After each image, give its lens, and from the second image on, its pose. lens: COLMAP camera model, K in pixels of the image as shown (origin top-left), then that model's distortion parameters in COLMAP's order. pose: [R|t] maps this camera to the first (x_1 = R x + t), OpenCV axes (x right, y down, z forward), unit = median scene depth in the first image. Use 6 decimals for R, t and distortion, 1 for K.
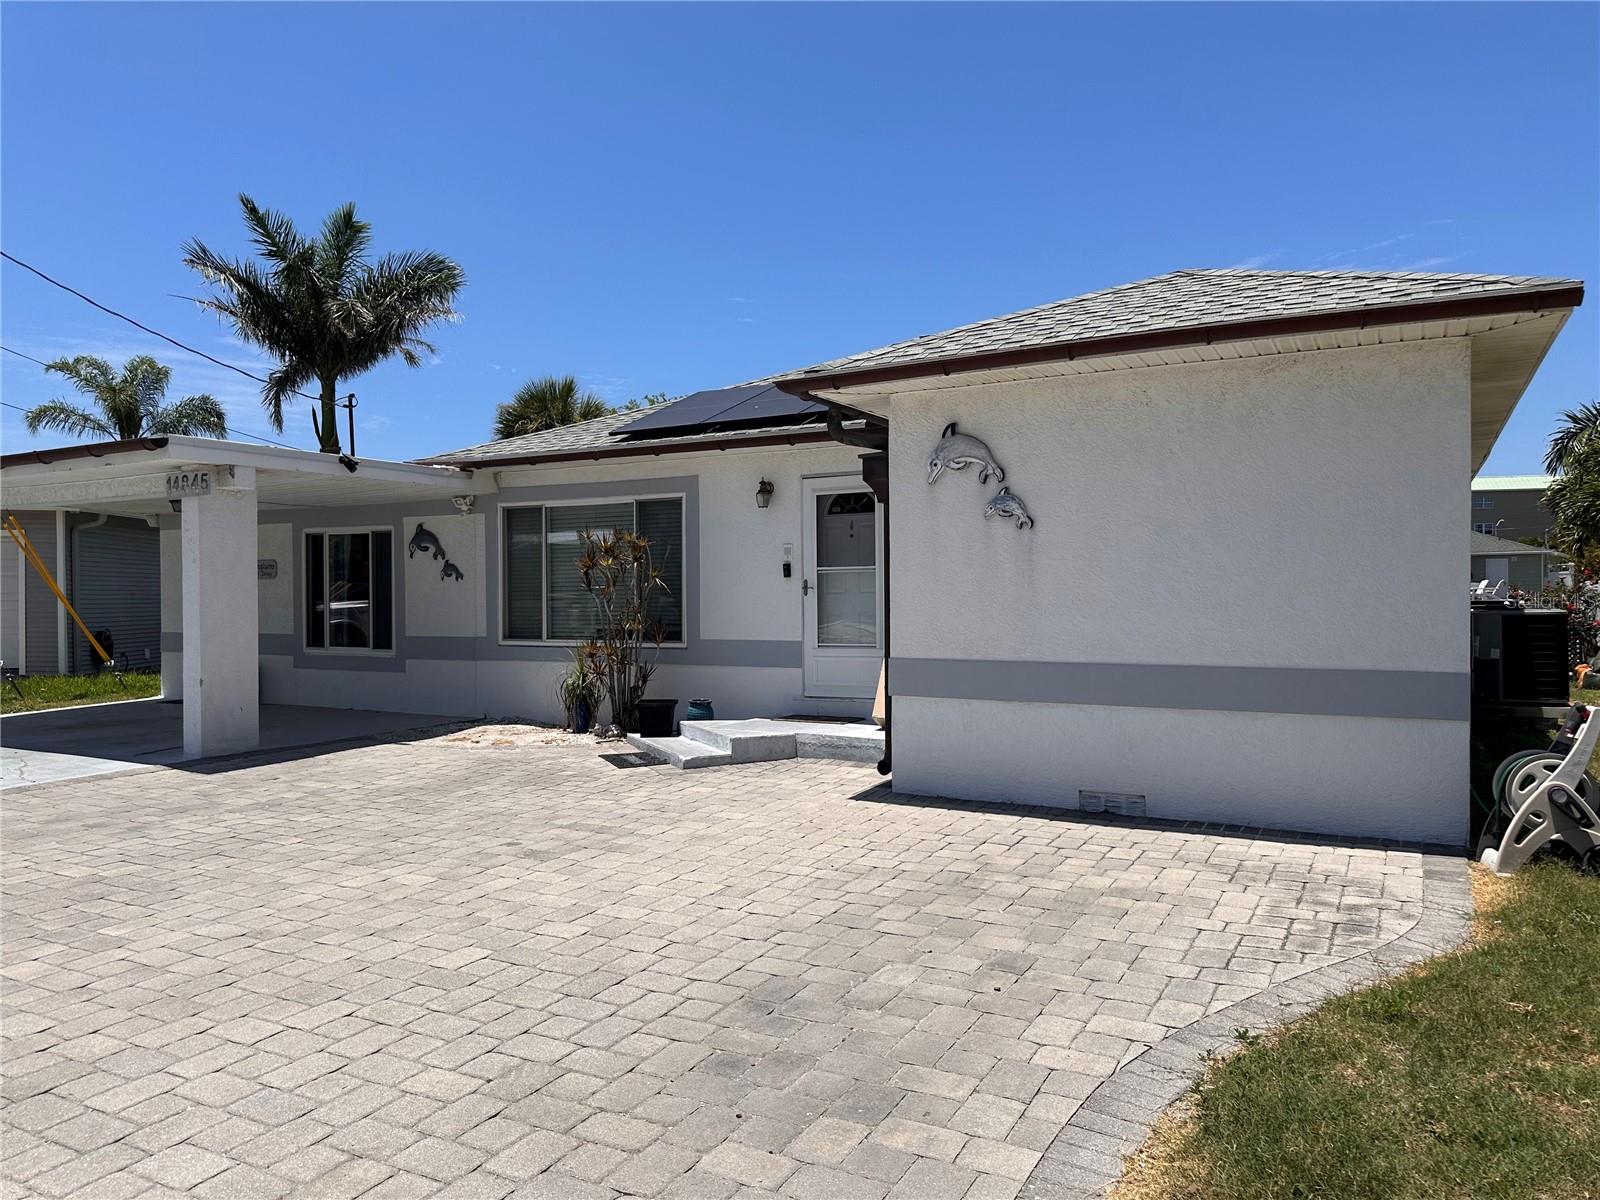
lens RADIAL K [[1113.8, 0, 800.0], [0, 1113.8, 600.0], [0, 0, 1]] dist [0.075807, -0.084605]
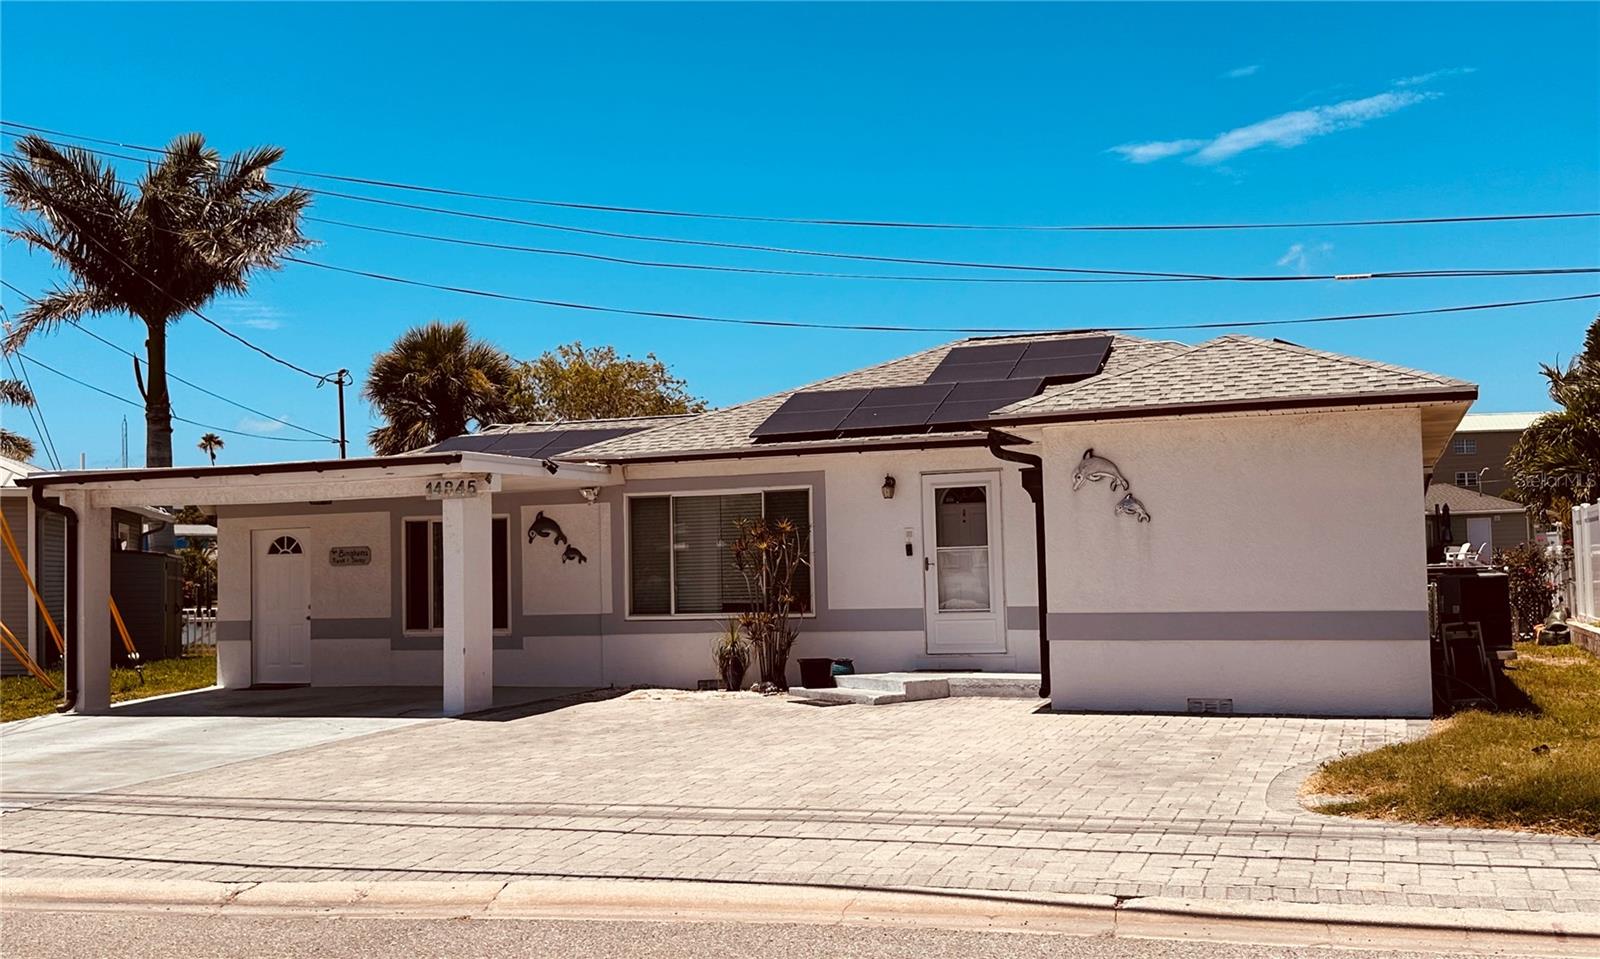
lens RADIAL K [[1610.9, 0, 800.0], [0, 1610.9, 479.5], [0, 0, 1]] dist [0.098918, -0.003011]
pose [[0.987471, -0.009447, 0.157516, -0.403134], [0.018945, 0.998084, -0.058903, -0.002111], [-0.156657, 0.061149, 0.985758, -0.714263]]
